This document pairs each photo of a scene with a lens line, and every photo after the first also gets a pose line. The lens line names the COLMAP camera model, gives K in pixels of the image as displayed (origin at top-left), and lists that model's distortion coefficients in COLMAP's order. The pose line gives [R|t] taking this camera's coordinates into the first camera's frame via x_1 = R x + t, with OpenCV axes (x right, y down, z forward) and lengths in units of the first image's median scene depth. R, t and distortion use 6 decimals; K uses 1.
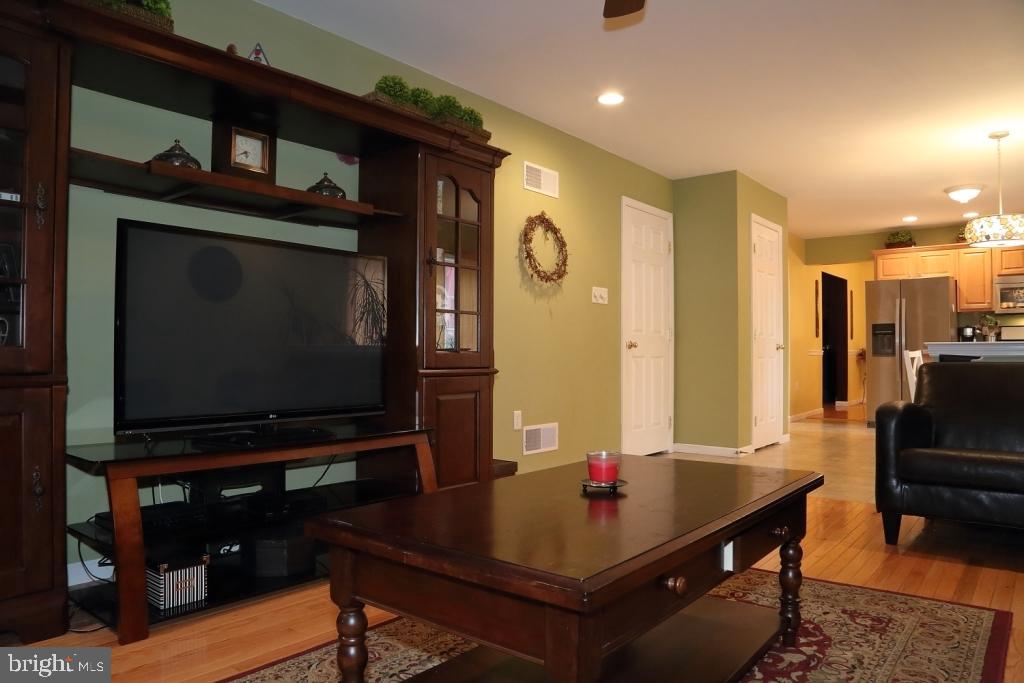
lens RADIAL K [[711.6, 0, 512.0], [0, 711.6, 341.5], [0, 0, 1]] dist [-0.121541, 0.078273]
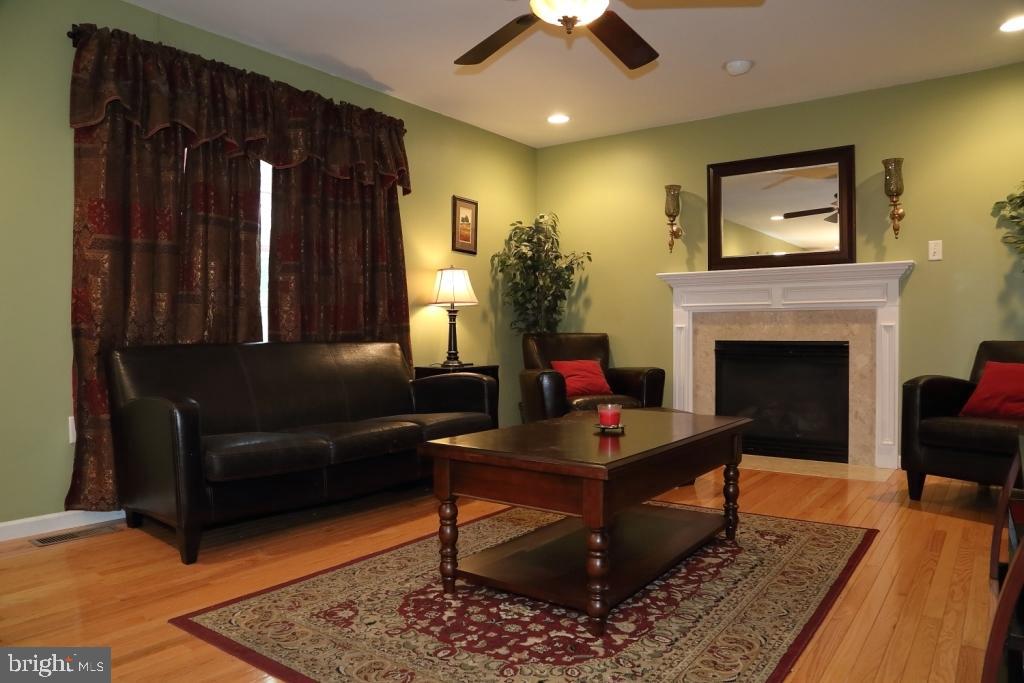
lens RADIAL K [[711.6, 0, 512.0], [0, 711.6, 341.5], [0, 0, 1]] dist [-0.121541, 0.078273]
pose [[-0.999373, 0.000035, -0.035397, 0.087398], [-0.000017, 0.999999, 0.001478, 0.005756], [0.035397, 0.001477, -0.999372, 0.557942]]
